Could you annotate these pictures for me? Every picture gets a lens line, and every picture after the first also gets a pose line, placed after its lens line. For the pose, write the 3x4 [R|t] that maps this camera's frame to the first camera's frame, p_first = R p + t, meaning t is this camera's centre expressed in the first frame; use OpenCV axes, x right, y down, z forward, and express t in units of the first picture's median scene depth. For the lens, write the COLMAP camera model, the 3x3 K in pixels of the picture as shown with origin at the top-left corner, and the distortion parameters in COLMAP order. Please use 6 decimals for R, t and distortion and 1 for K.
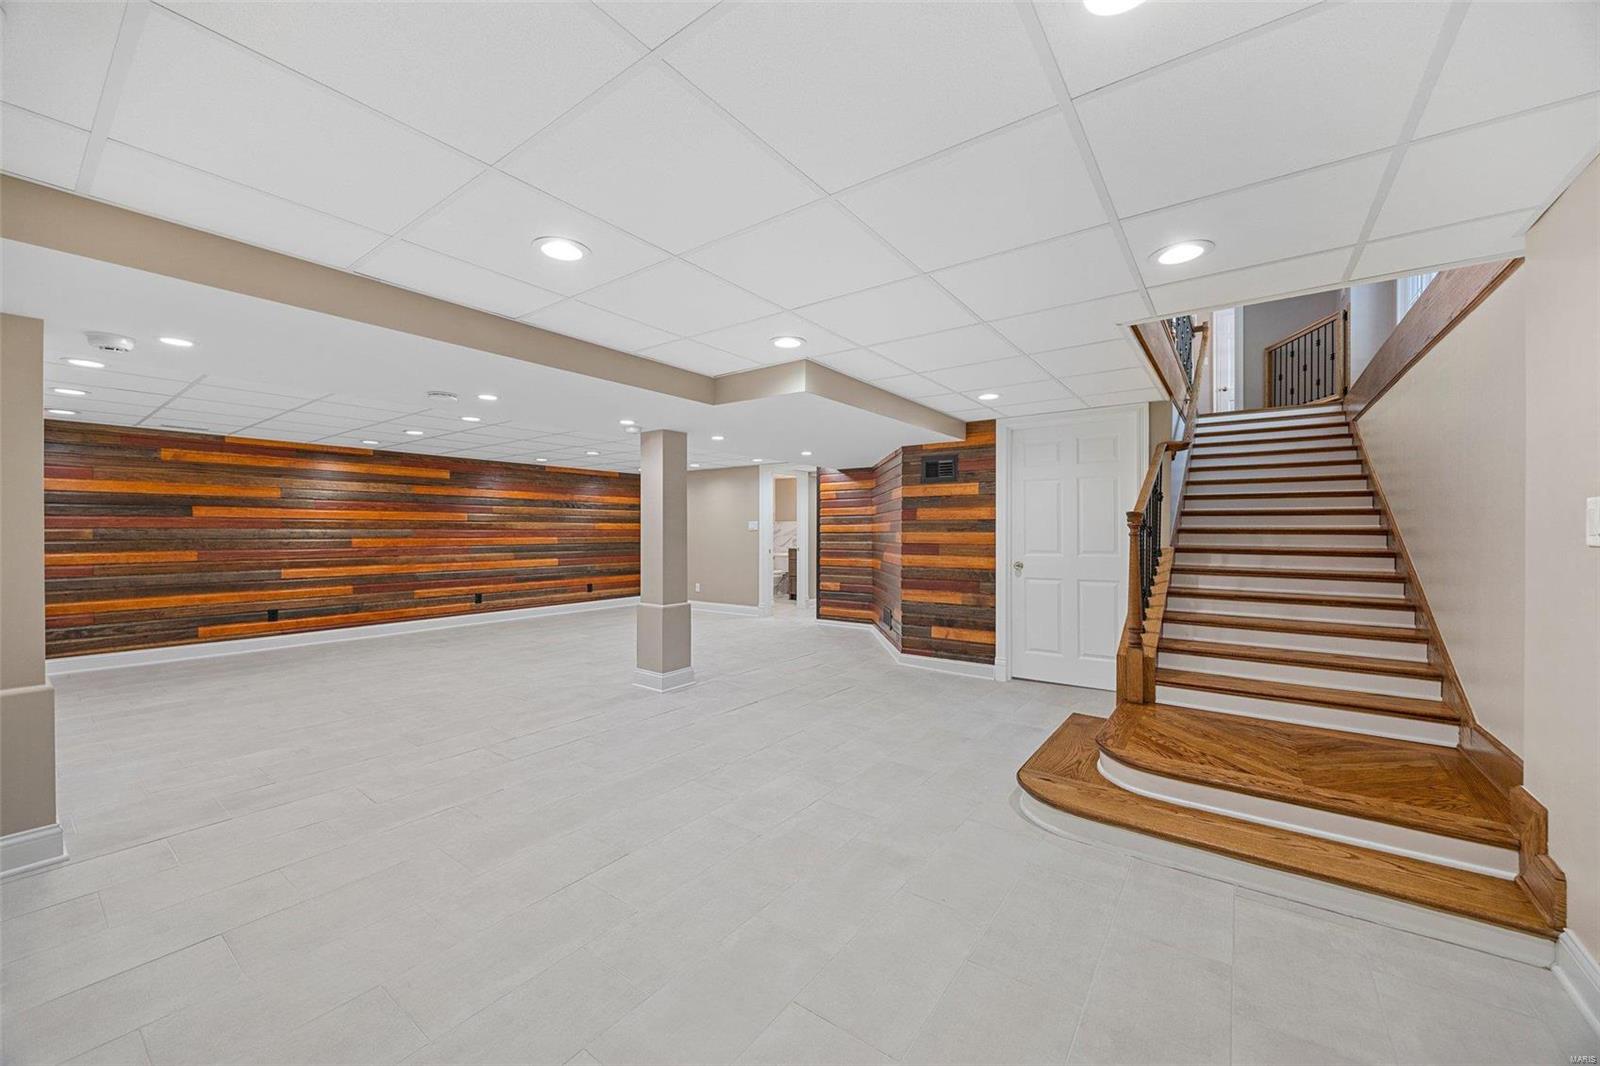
lens RADIAL K [[609.3, 0, 802.1], [0, 609.3, 533.0], [0, 0, 1]] dist [0.000248, 0.000007]
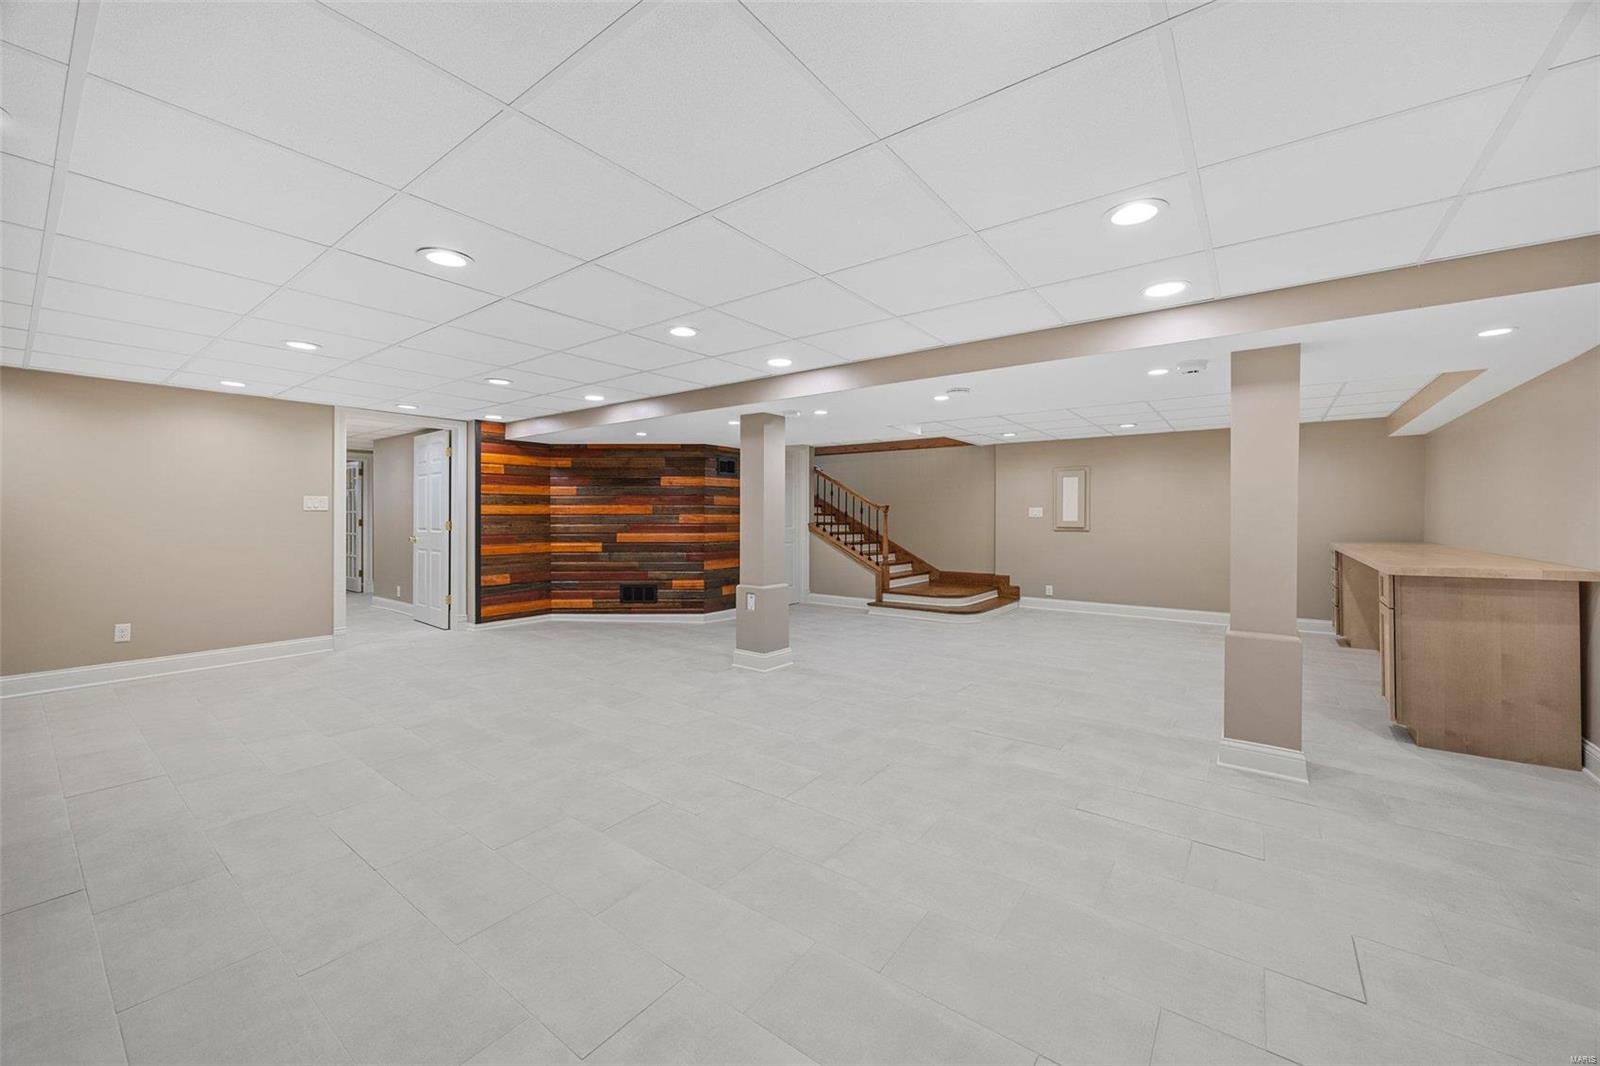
lens RADIAL K [[609.3, 0, 803.4], [0, 609.3, 521.1], [0, 0, 1]] dist [0.000248, 0.000007]
pose [[0.018894, -0.007672, 0.999792, -0.770842], [0.003079, 0.999966, 0.007615, 0.003090], [-0.999817, 0.002934, 0.018917, 0.572219]]
